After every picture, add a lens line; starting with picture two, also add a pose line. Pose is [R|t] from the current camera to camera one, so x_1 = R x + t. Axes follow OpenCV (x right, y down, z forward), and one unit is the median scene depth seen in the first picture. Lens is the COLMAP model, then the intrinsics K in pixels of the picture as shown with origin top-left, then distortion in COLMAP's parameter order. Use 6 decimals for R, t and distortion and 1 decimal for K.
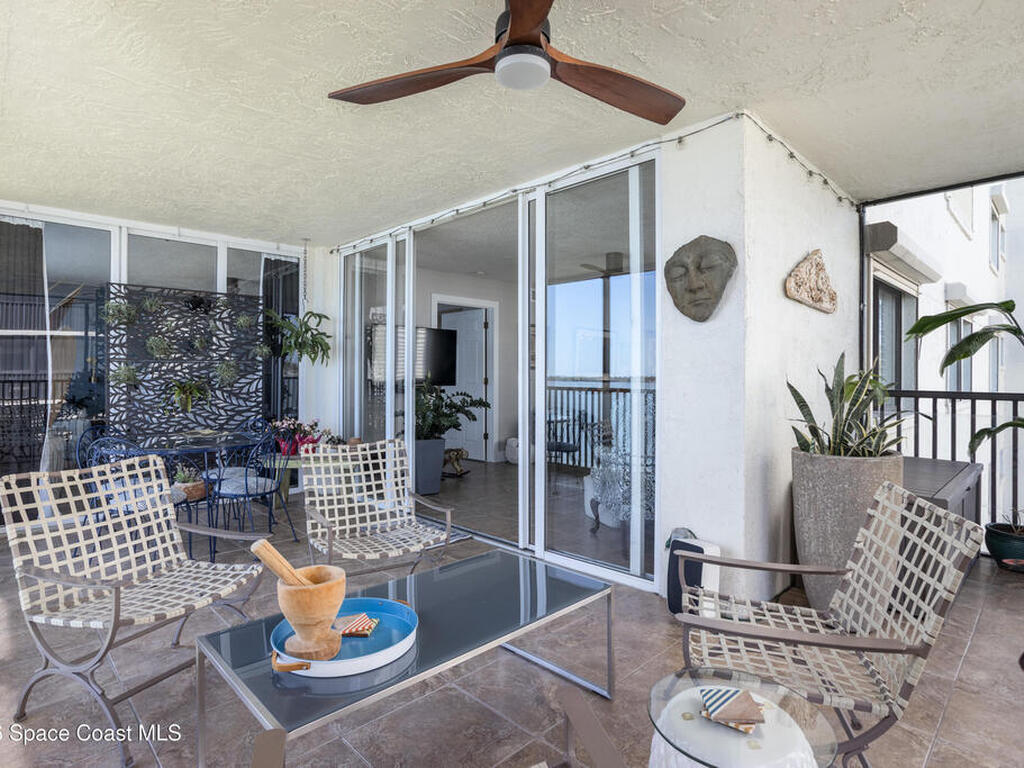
lens RADIAL K [[550.6, 0, 519.1], [0, 550.6, 383.3], [0, 0, 1]] dist [-0.071399, 0.050193]
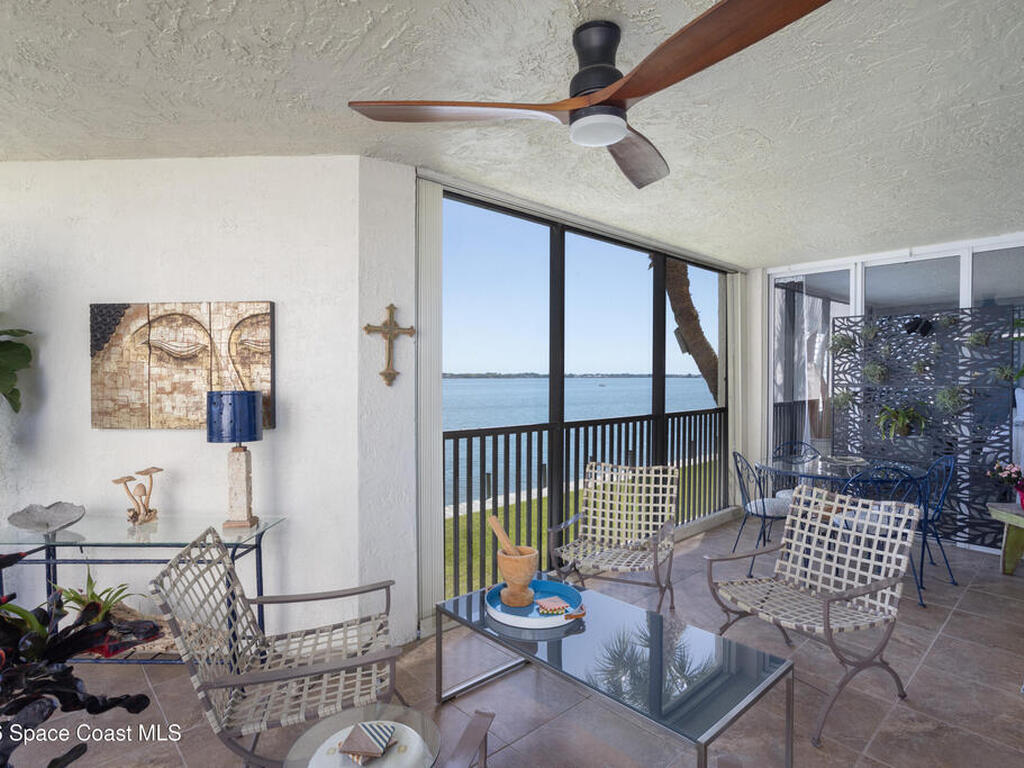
lens RADIAL K [[550.6, 0, 519.1], [0, 550.6, 383.3], [0, 0, 1]] dist [-0.071399, 0.050193]
pose [[-0.029783, 0.019478, -0.999367, 0.412785], [-0.016719, 0.999661, 0.019982, -0.057956], [0.999417, 0.017303, -0.029448, 0.358976]]
